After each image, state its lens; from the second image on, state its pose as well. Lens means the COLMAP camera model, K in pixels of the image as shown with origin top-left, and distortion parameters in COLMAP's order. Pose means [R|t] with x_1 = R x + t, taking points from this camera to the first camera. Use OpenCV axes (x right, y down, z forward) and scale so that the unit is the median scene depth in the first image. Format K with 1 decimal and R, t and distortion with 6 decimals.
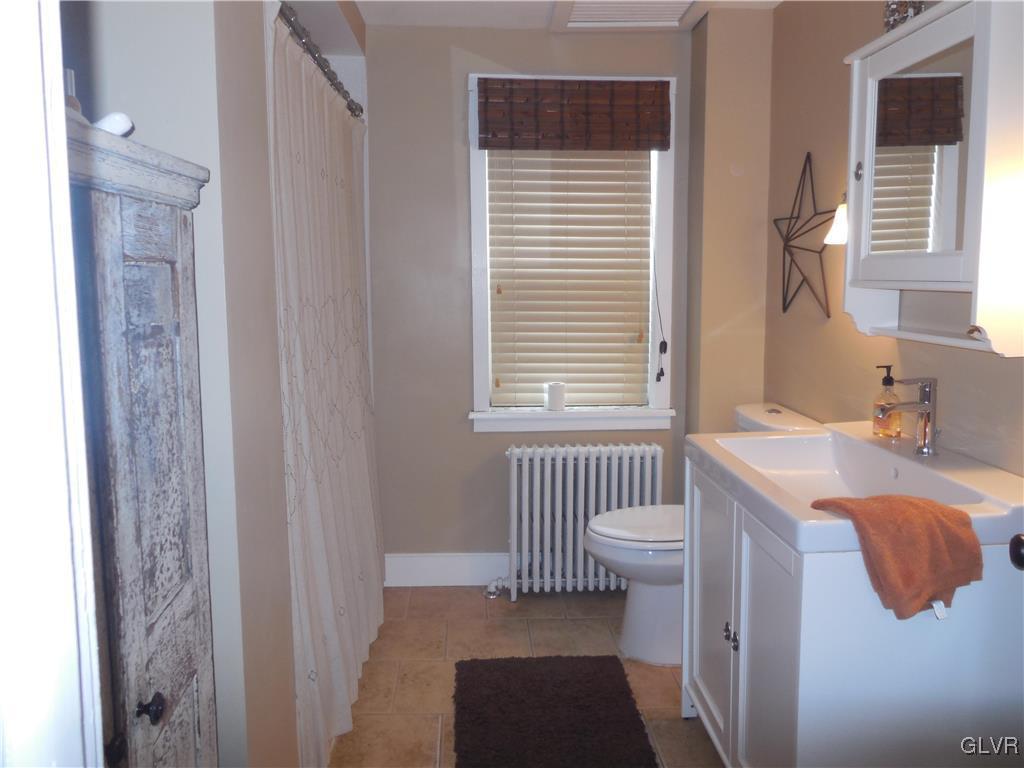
lens RADIAL K [[766.0, 0, 515.0], [0, 766.0, 376.7], [0, 0, 1]] dist [-0.027809, 0.025132]
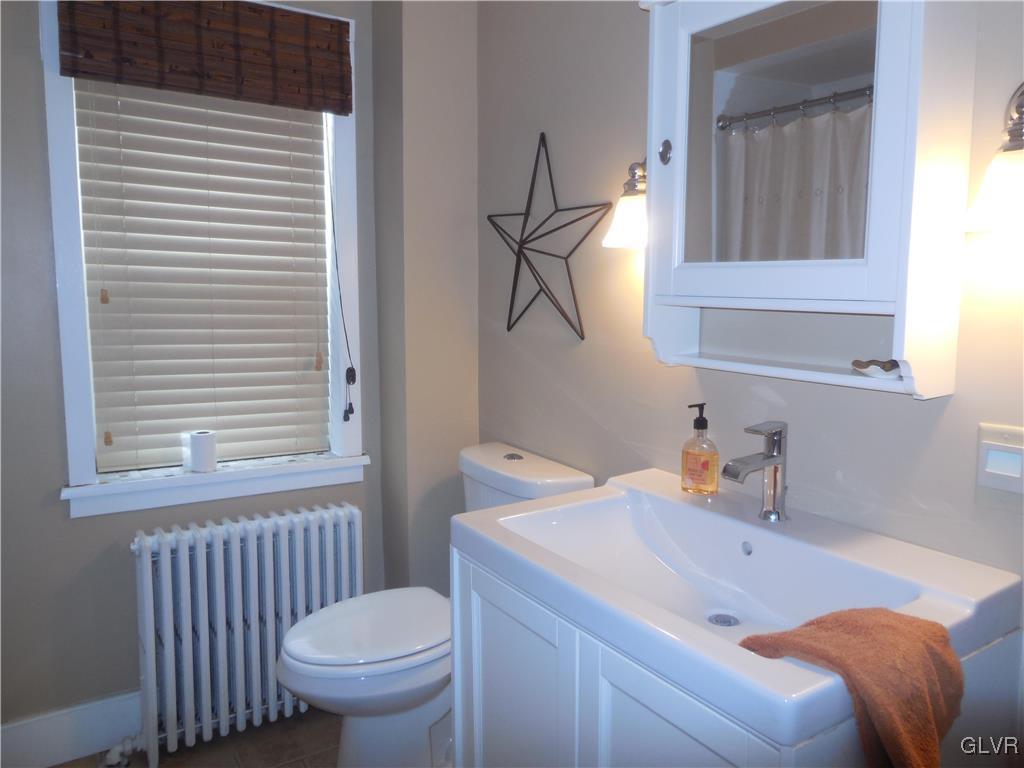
lens RADIAL K [[766.0, 0, 507.0], [0, 766.0, 384.3], [0, 0, 1]] dist [-0.027809, 0.025132]
pose [[0.865461, -0.041455, 0.499259, -0.052533], [0.038857, 0.999123, 0.015602, -0.036291], [-0.499468, 0.005897, 0.866312, 0.272258]]
